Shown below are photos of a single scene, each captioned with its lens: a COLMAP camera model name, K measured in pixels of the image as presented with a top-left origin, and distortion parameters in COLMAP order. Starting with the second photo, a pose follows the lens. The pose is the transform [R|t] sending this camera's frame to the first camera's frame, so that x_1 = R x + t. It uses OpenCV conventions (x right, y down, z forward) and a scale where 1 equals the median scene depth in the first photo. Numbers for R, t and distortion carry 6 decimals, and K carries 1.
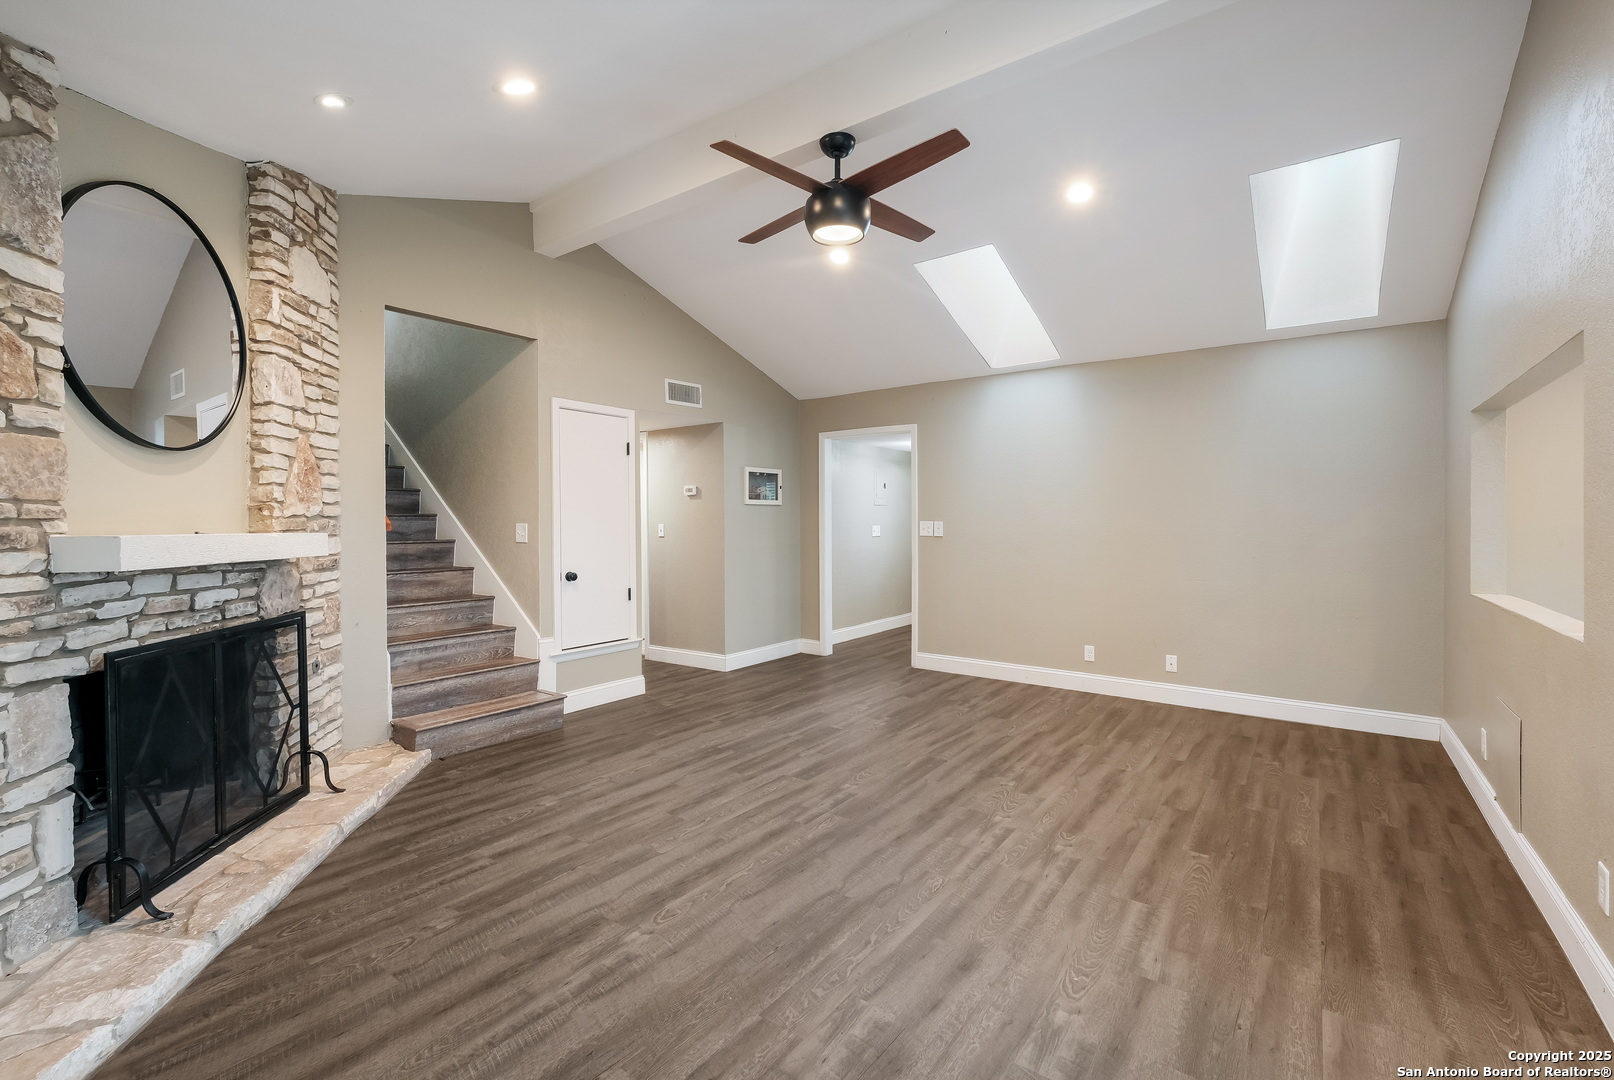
lens RADIAL K [[692.4, 0, 803.6], [0, 692.4, 532.1], [0, 0, 1]] dist [-0.001600, 0.000018]
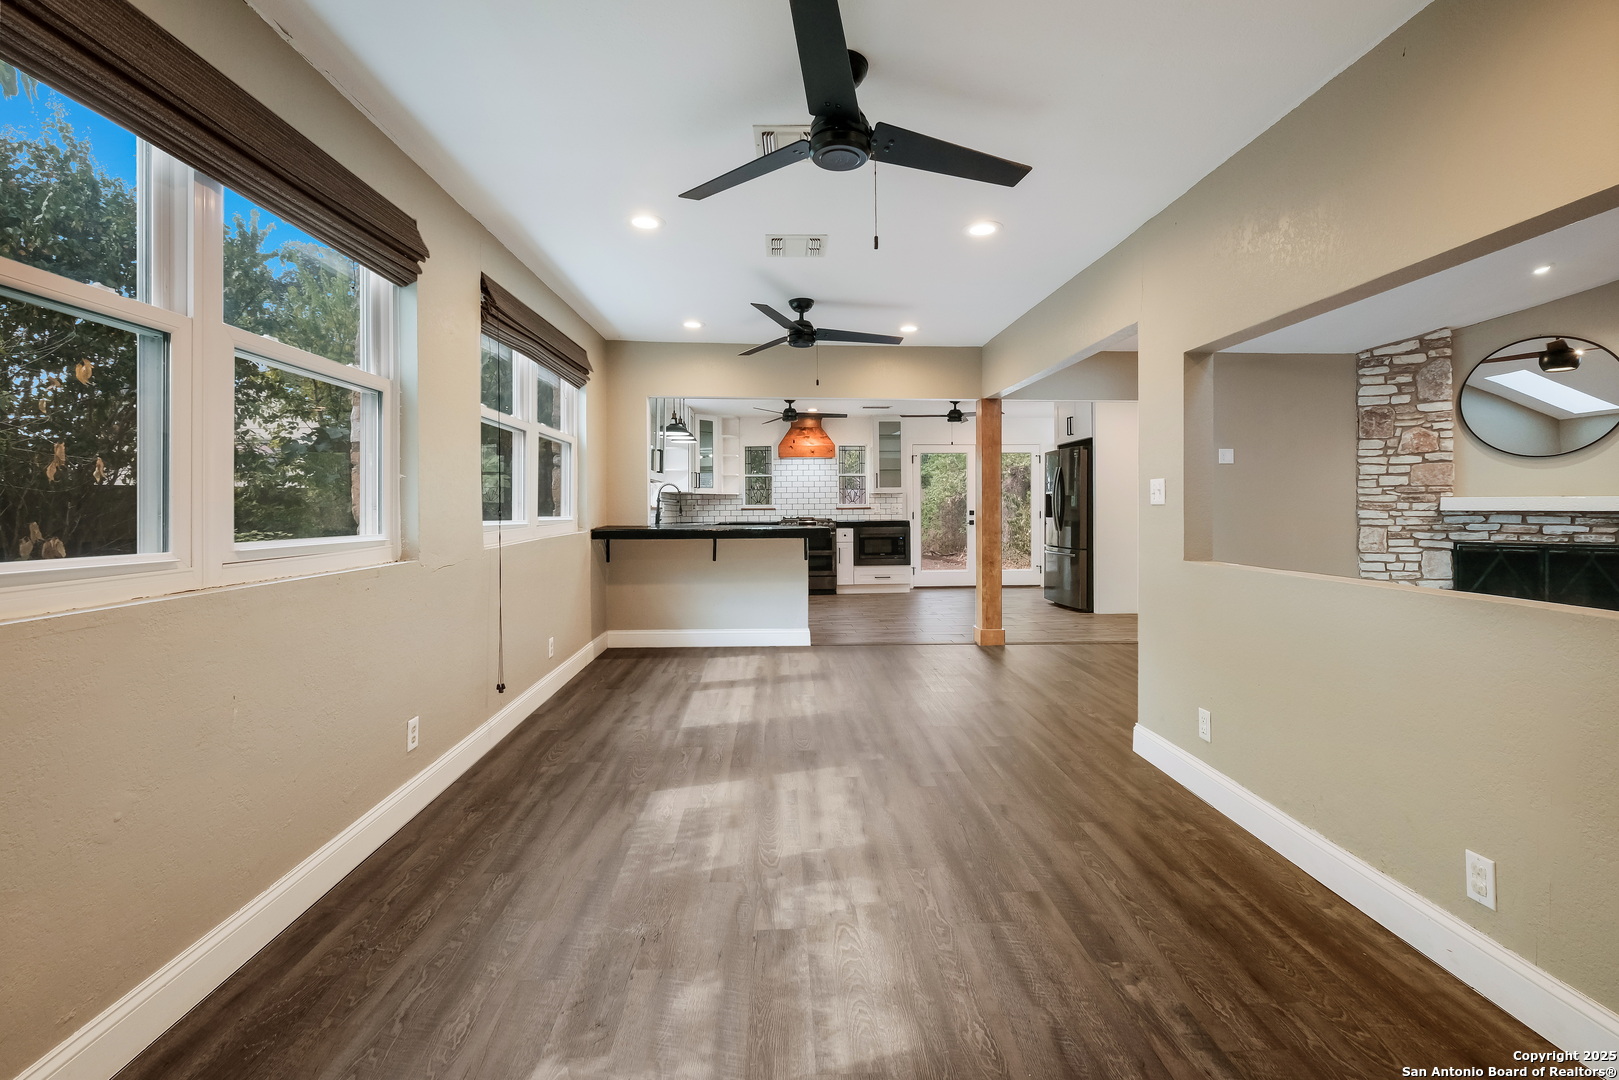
lens RADIAL K [[698.4, 0, 835.8], [0, 698.4, 510.3], [0, 0, 1]] dist [0.002497, -0.000915]
pose [[-0.754284, 0.003384, -0.656540, 1.696742], [-0.004829, 0.999931, 0.010702, 0.024795], [0.656531, 0.011243, -0.754215, 0.972615]]
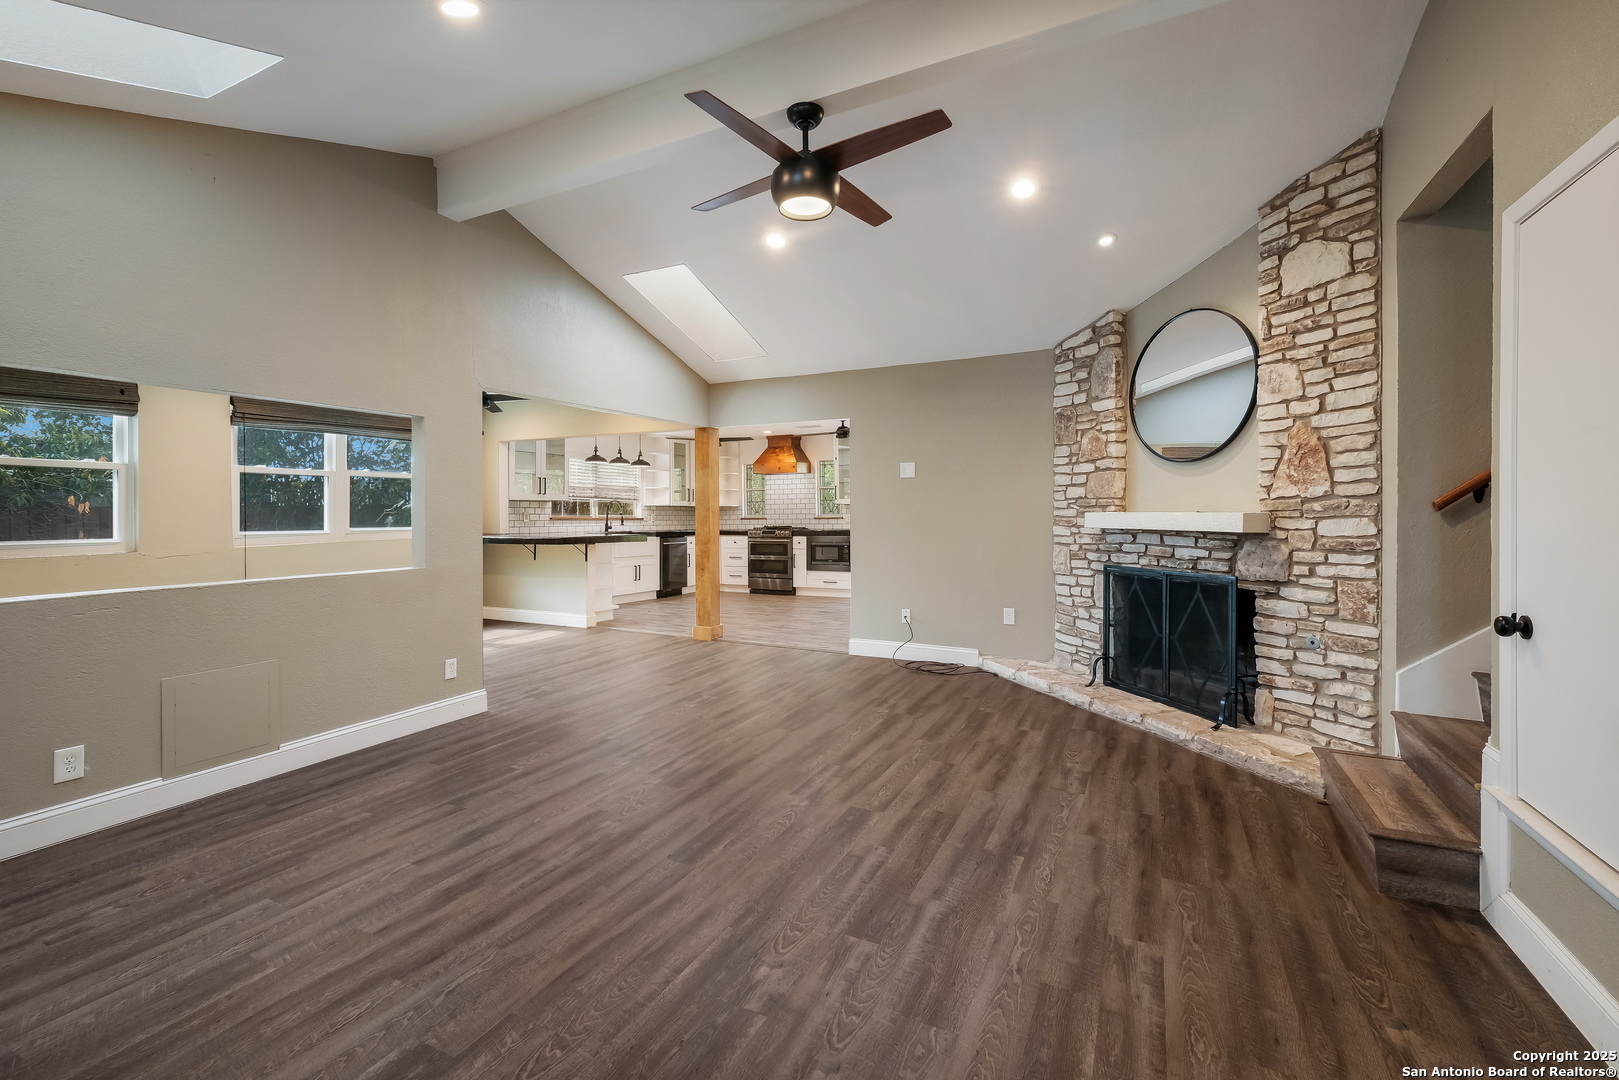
lens RADIAL K [[698.4, 0, 823.9], [0, 698.4, 524.6], [0, 0, 1]] dist [0.002497, -0.000915]
pose [[-0.980573, 0.008817, -0.195958, 0.226063], [0.003490, 0.999615, 0.027515, -0.013849], [0.196125, 0.026296, -0.980226, 2.029062]]
